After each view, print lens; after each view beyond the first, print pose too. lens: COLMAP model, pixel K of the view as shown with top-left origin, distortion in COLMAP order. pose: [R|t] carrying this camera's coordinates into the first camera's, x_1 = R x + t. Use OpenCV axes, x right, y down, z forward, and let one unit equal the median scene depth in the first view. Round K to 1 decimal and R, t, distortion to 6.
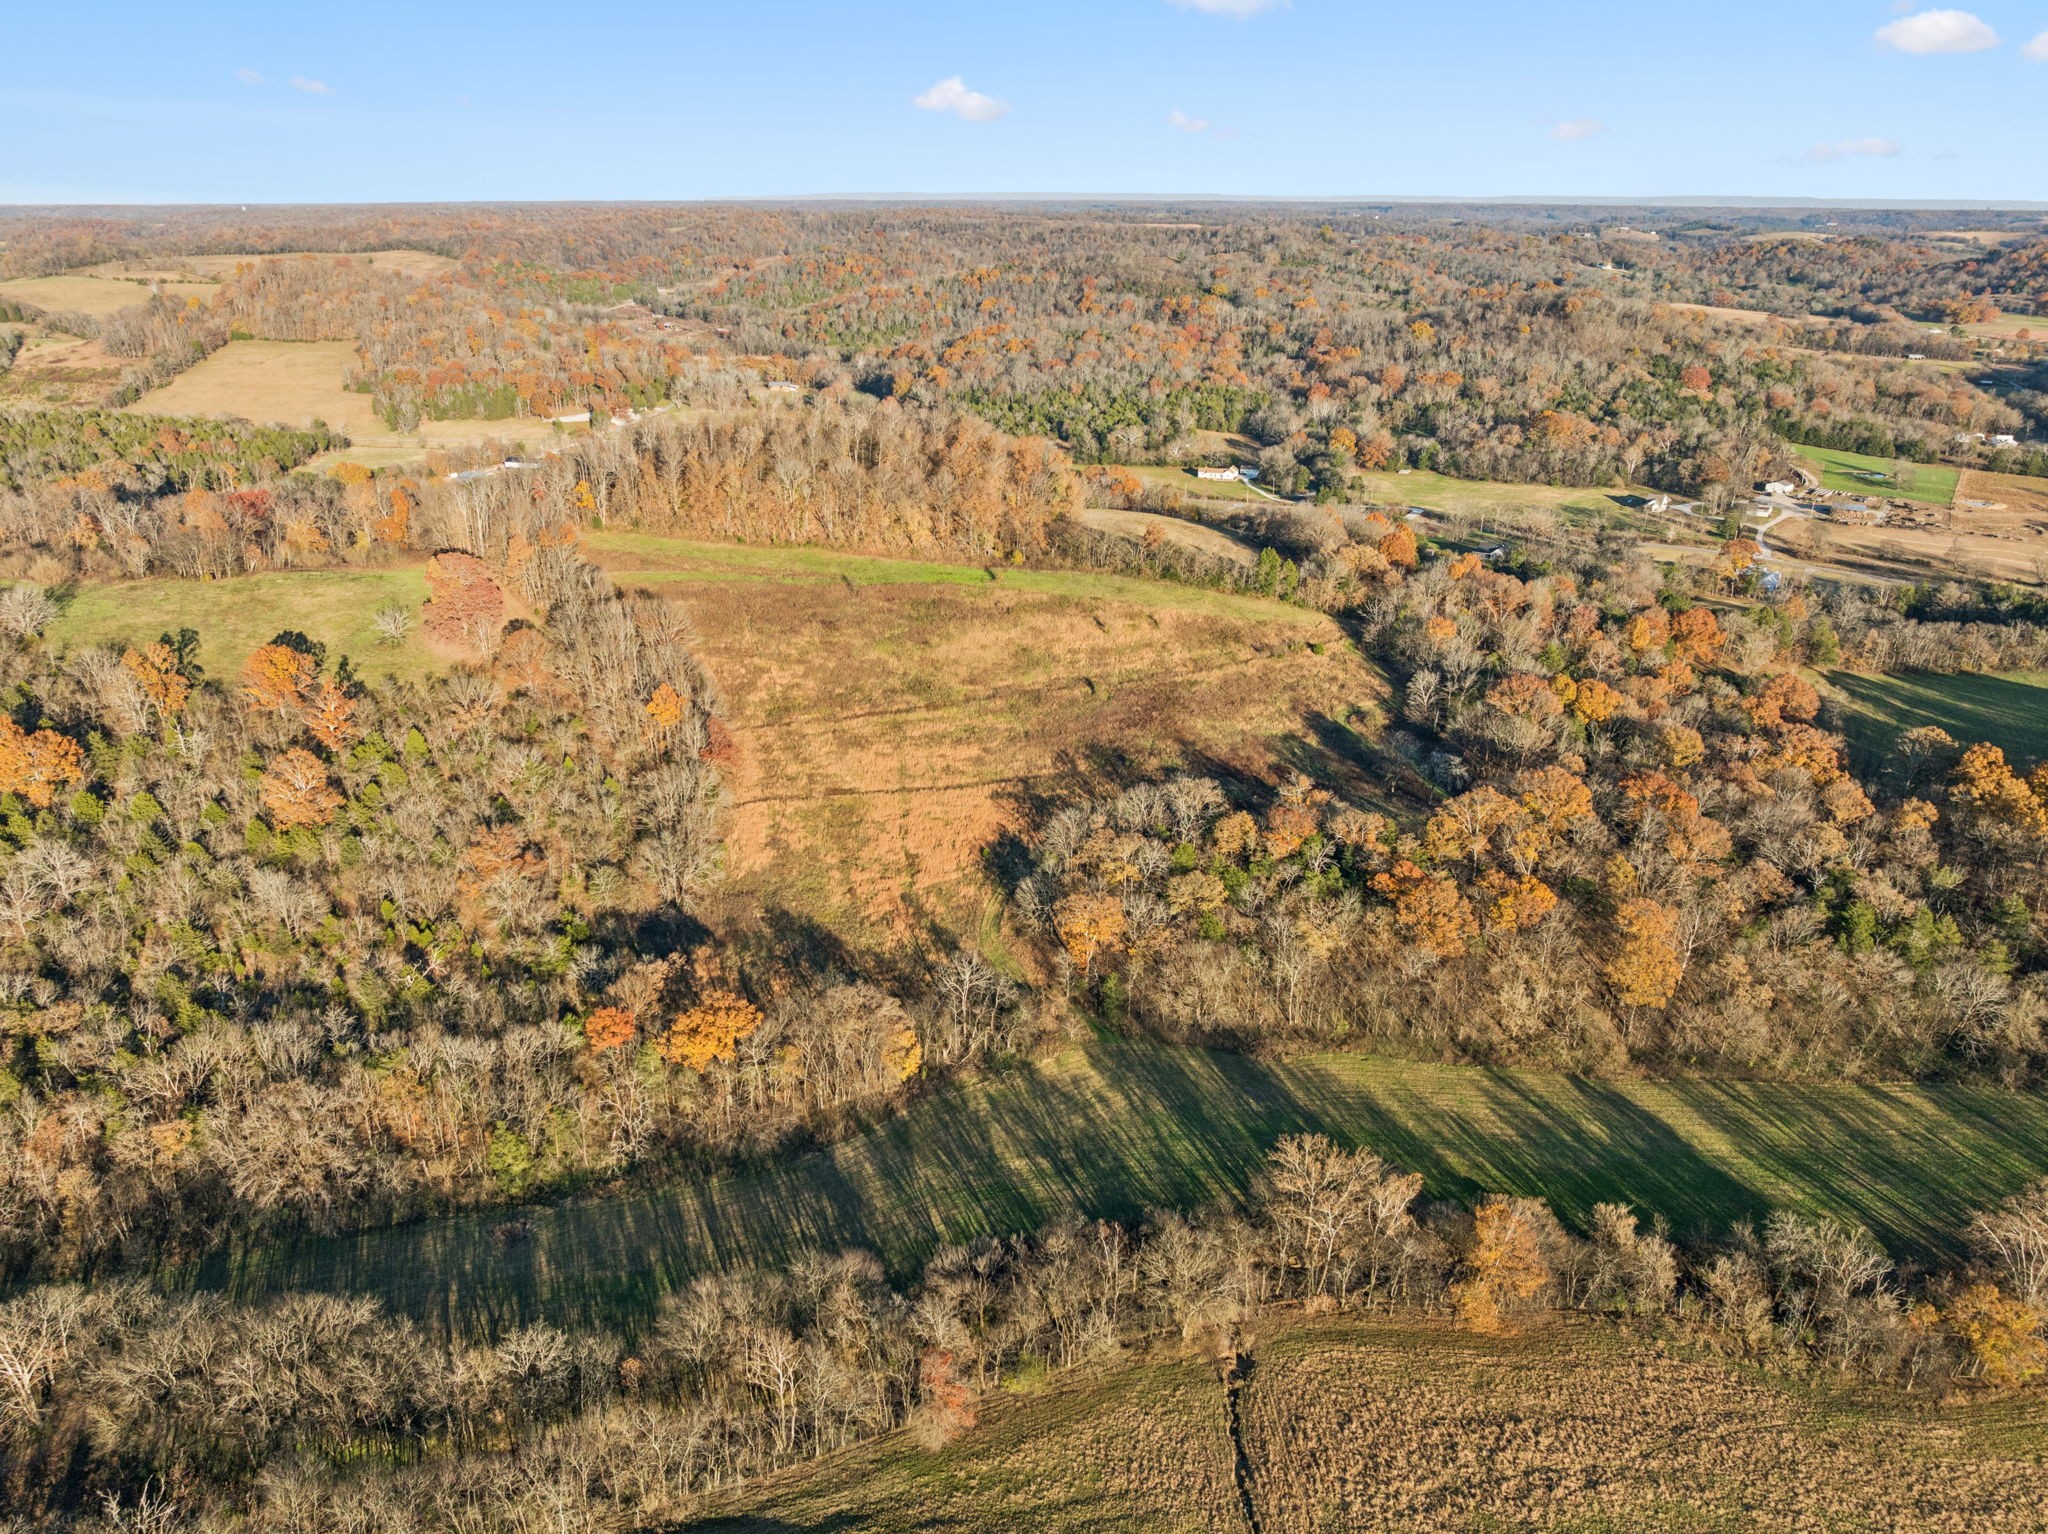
lens RADIAL K [[1495.2, 0, 1024.0], [0, 1495.2, 767.0], [0, 0, 1]] dist [-0.031442, 0.011926]
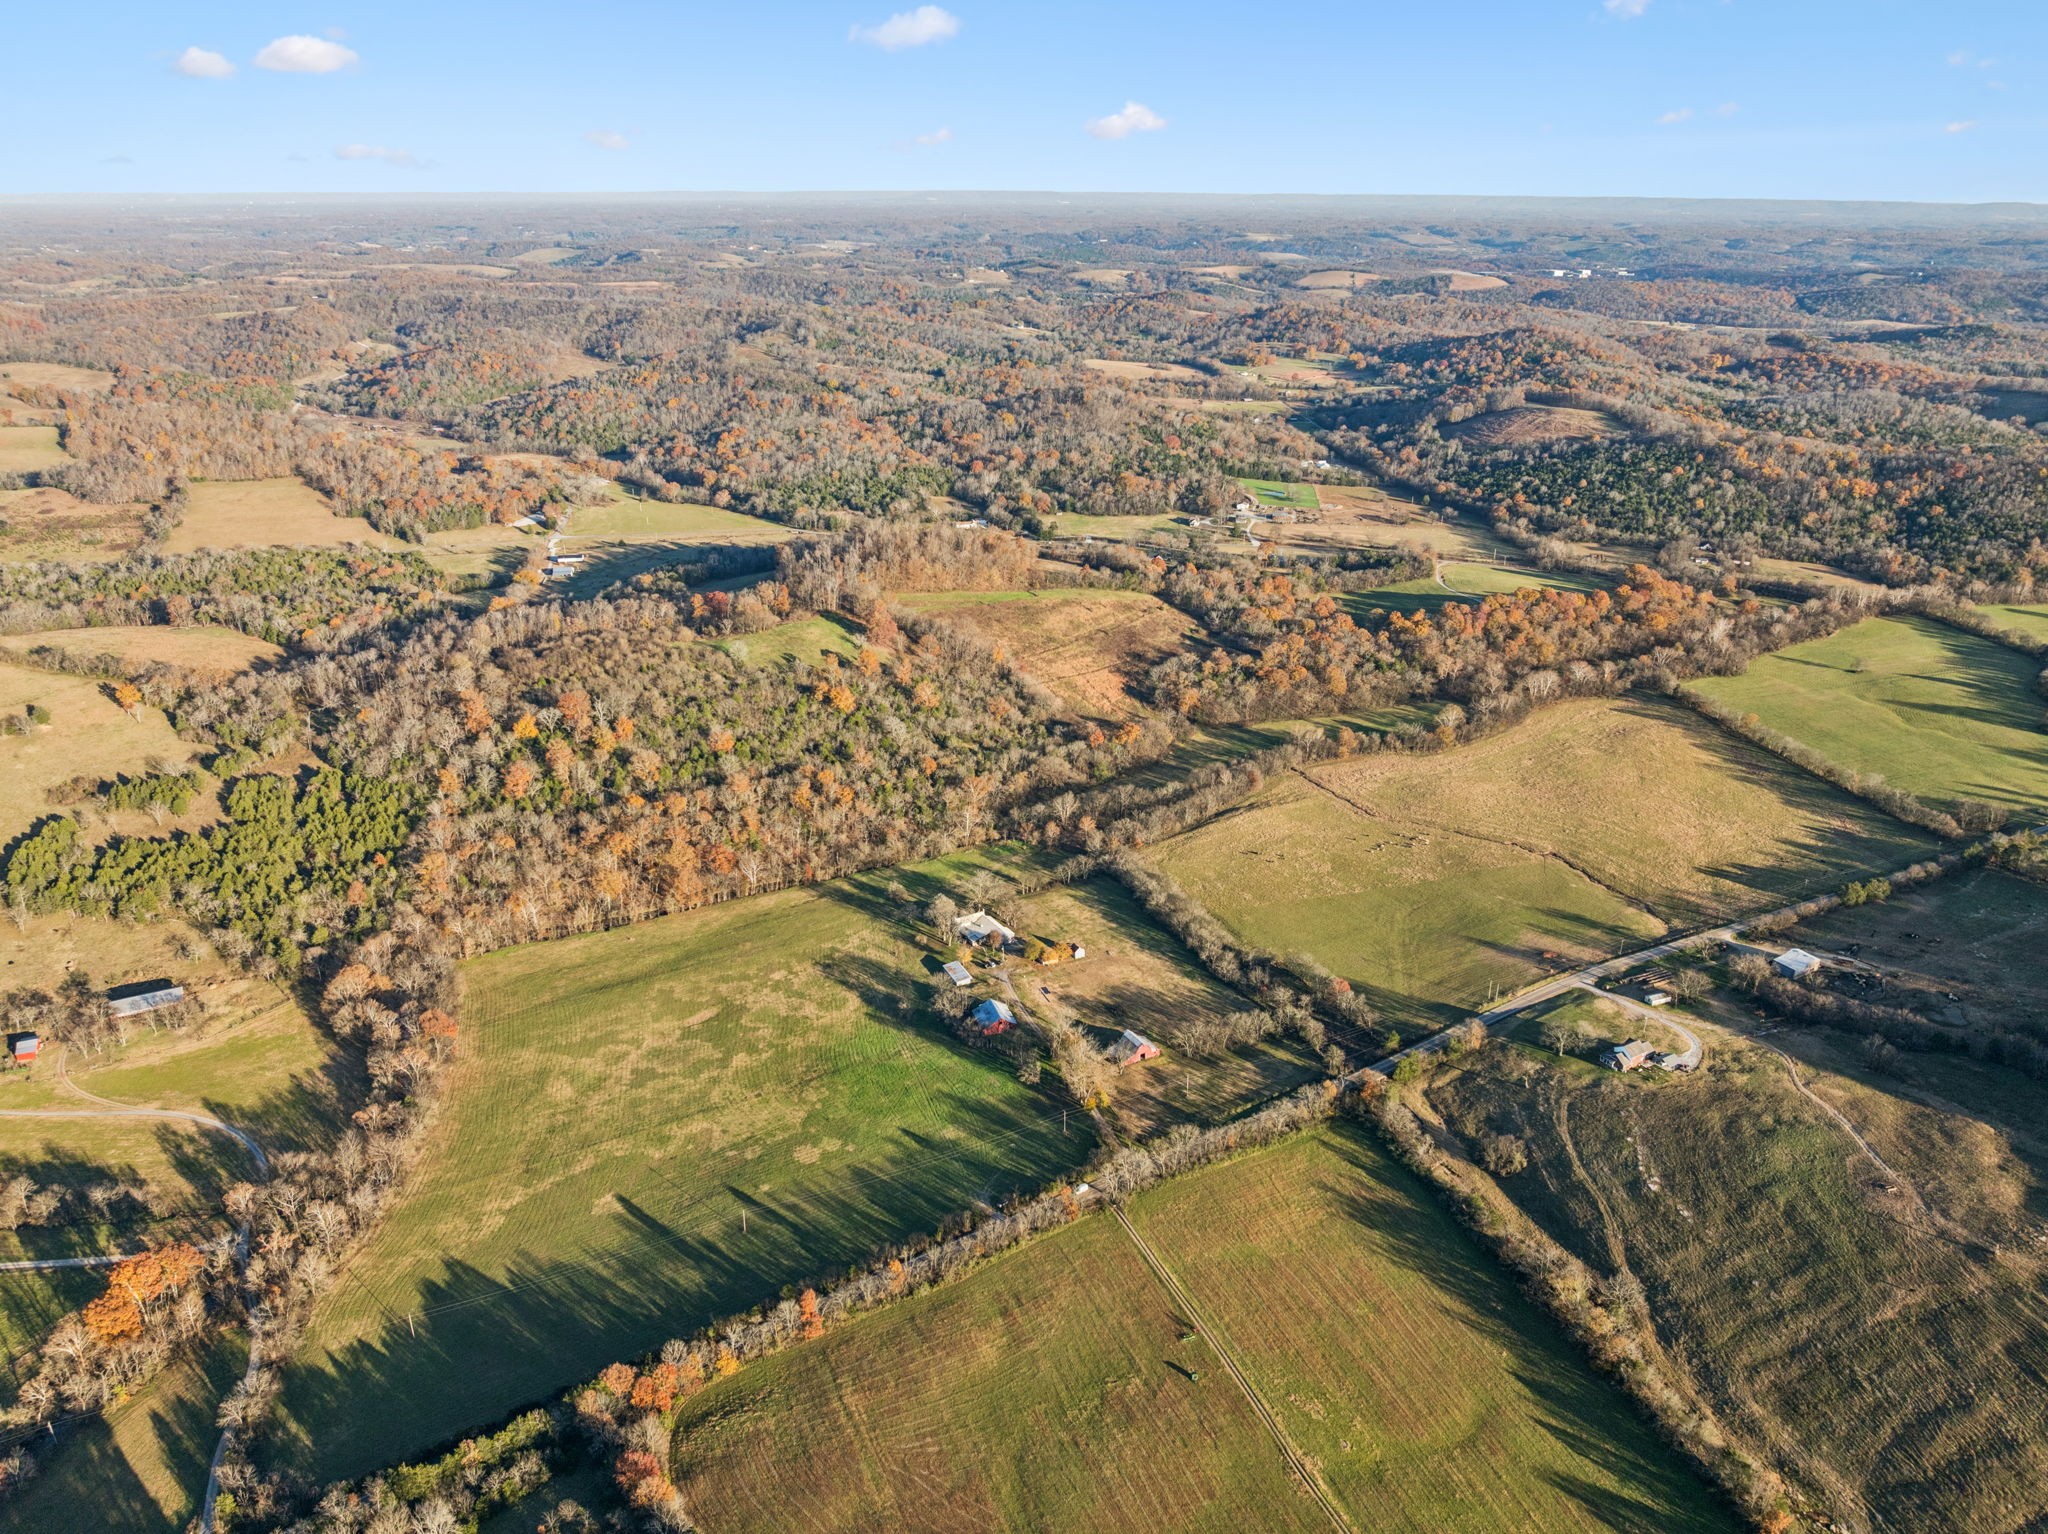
lens RADIAL K [[1472.0, 0, 1024.0], [0, 1472.0, 767.0], [0, 0, 1]] dist [0.003286, -0.082163]
pose [[0.900879, -0.158715, 0.404014, -0.565113], [0.153822, 0.987084, 0.044775, 0.020374], [-0.405902, 0.021810, 0.913656, -0.625460]]
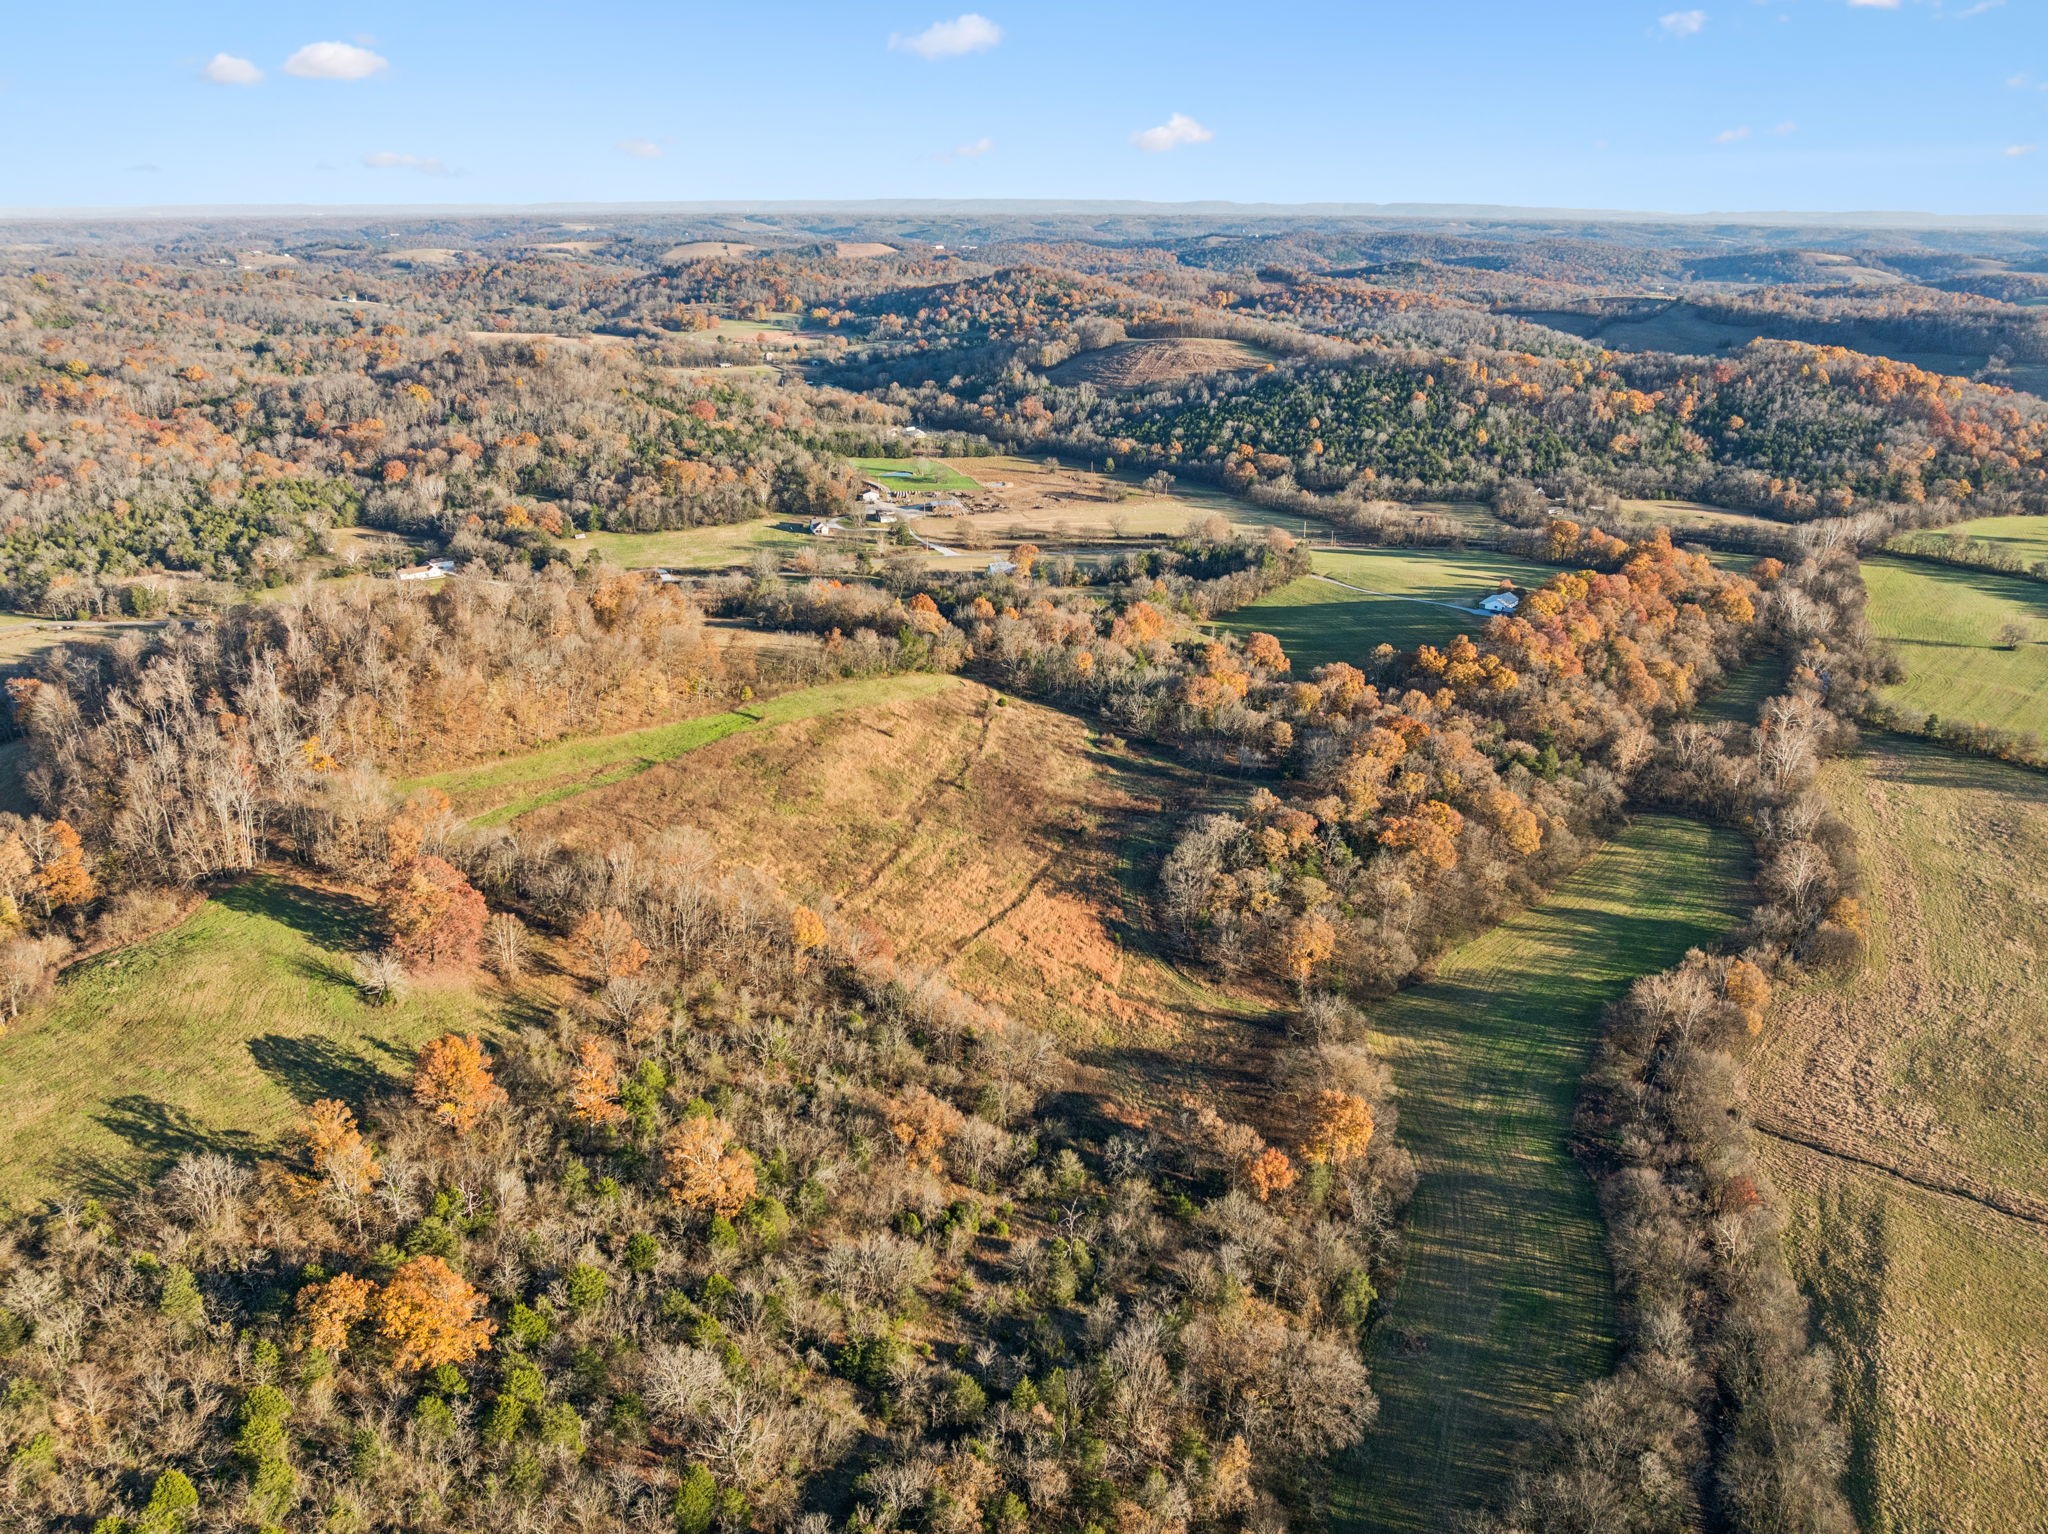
lens RADIAL K [[1470.8, 0, 1024.0], [0, 1470.8, 767.0], [0, 0, 1]] dist [-0.065642, 0.037308]
pose [[0.615682, -0.285452, 0.734475, -0.347341], [0.280846, 0.950362, 0.133934, -0.095962], [-0.736248, 0.123814, 0.665289, 0.121562]]
